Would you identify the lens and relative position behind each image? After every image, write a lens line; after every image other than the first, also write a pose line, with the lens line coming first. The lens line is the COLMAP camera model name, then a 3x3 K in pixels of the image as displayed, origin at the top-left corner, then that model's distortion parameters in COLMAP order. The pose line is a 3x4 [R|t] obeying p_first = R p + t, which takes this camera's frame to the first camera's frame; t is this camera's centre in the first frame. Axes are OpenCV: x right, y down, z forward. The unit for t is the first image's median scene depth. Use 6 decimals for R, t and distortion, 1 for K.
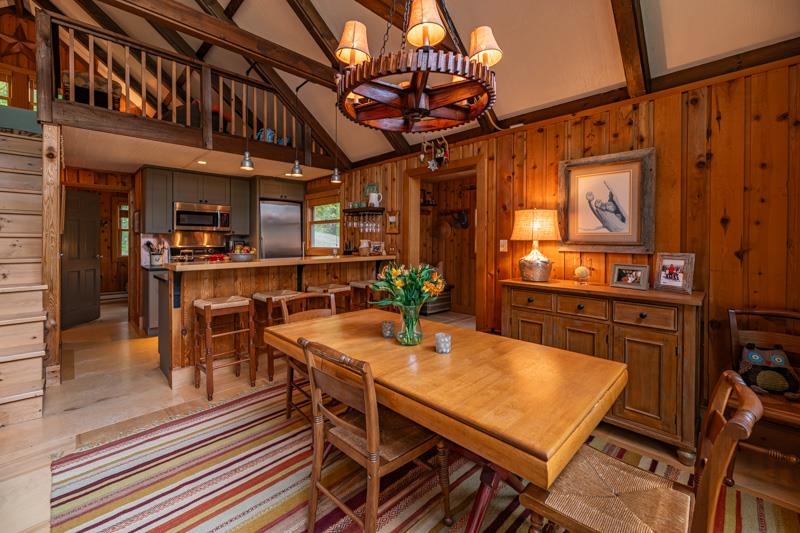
lens RADIAL K [[337.2, 0, 409.4], [0, 337.2, 239.7], [0, 0, 1]] dist [0.003173, -0.001406]
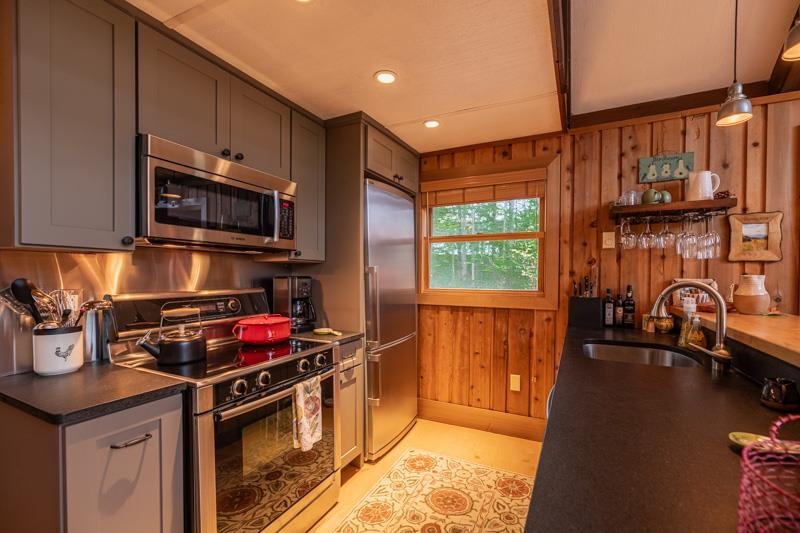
lens RADIAL K [[337.2, 0, 432.4], [0, 337.2, 275.4], [0, 0, 1]] dist [0.003173, -0.001406]
pose [[0.938248, -0.000384, 0.345964, -0.523067], [-0.002521, 0.999965, 0.007947, -0.001017], [-0.345955, -0.008329, 0.938214, 0.603087]]
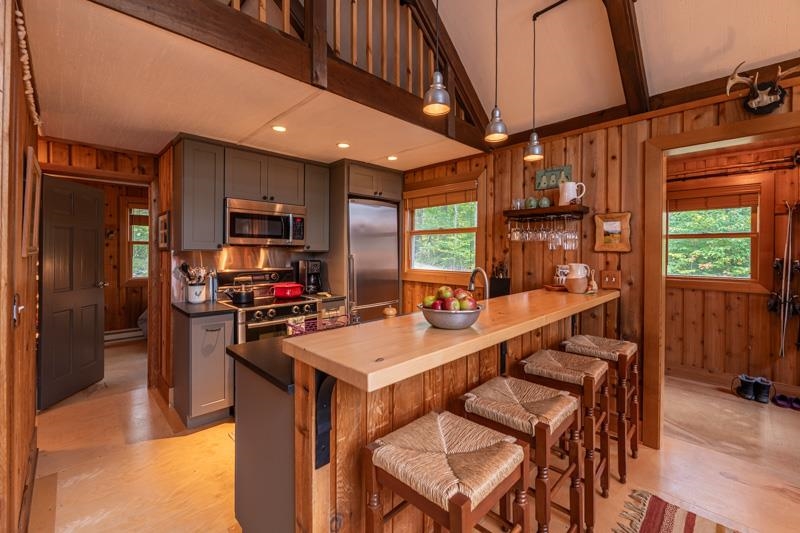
lens RADIAL K [[337.2, 0, 403.2], [0, 337.2, 249.1], [0, 0, 1]] dist [0.003173, -0.001406]
pose [[0.999928, 0.000855, -0.011931, -0.340178], [-0.000918, 0.999986, -0.005295, -0.015631], [0.011926, 0.005306, 0.999915, 0.363933]]
